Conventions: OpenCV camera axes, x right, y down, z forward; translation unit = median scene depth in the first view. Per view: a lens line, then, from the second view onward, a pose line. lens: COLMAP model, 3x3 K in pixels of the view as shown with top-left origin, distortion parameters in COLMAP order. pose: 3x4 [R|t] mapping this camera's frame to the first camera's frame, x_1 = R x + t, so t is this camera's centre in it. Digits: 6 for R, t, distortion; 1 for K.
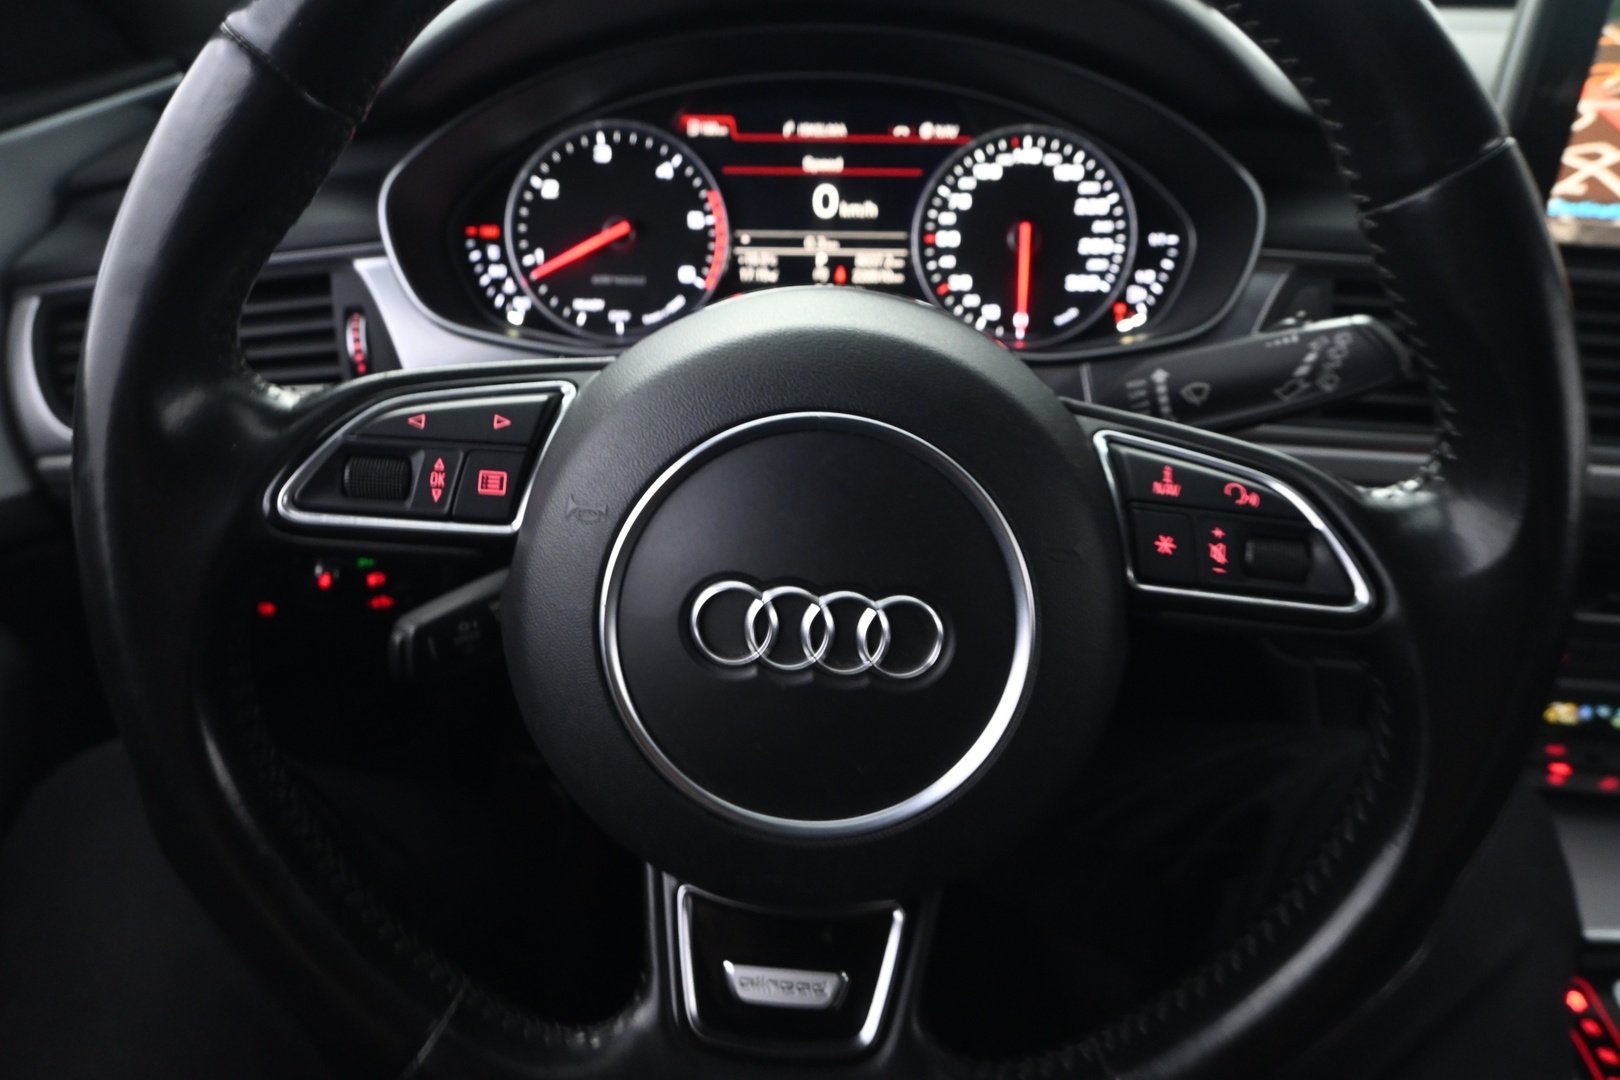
lens RADIAL K [[1115.4, 0, 815.0], [0, 1115.4, 540.9], [0, 0, 1]] dist [0.001334, 0.001558]
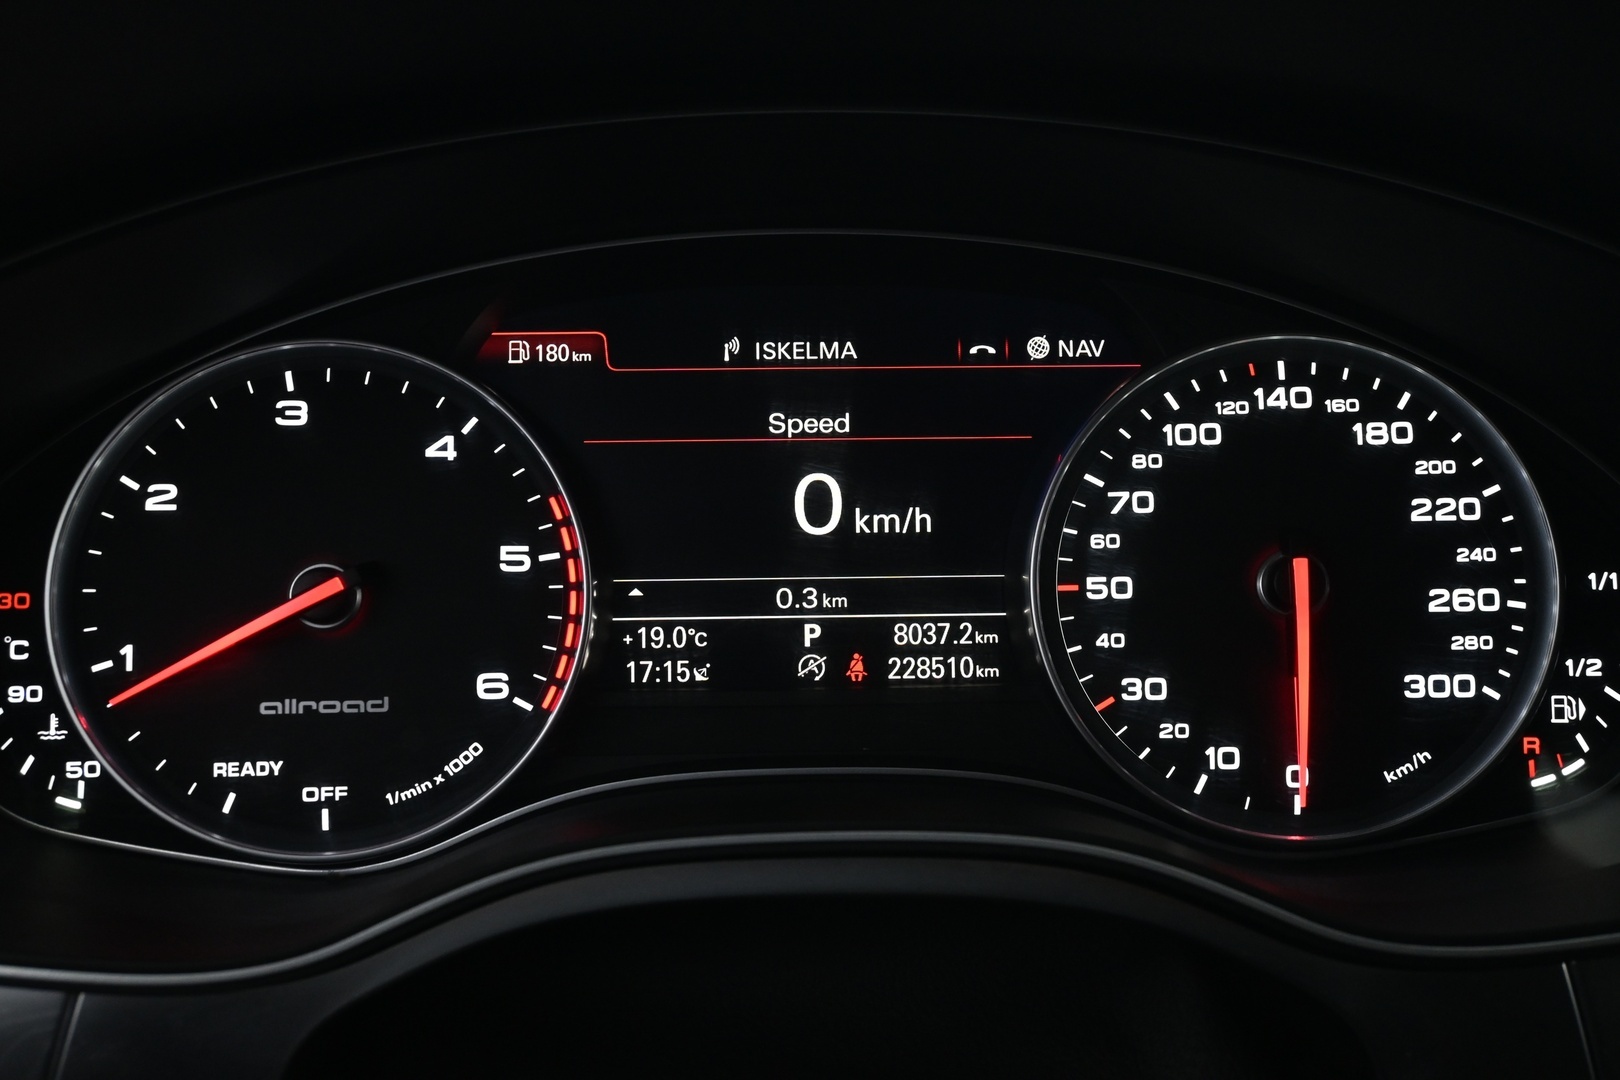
lens RADIAL K [[1405.6, 0, 809.9], [0, 1405.6, 538.2], [0, 0, 1]] dist [-0.035943, -0.001265]
pose [[0.999409, -0.022477, 0.025996, -0.008688], [0.027711, 0.974485, -0.222737, -0.174133], [-0.020327, 0.223326, 0.974532, 0.478837]]
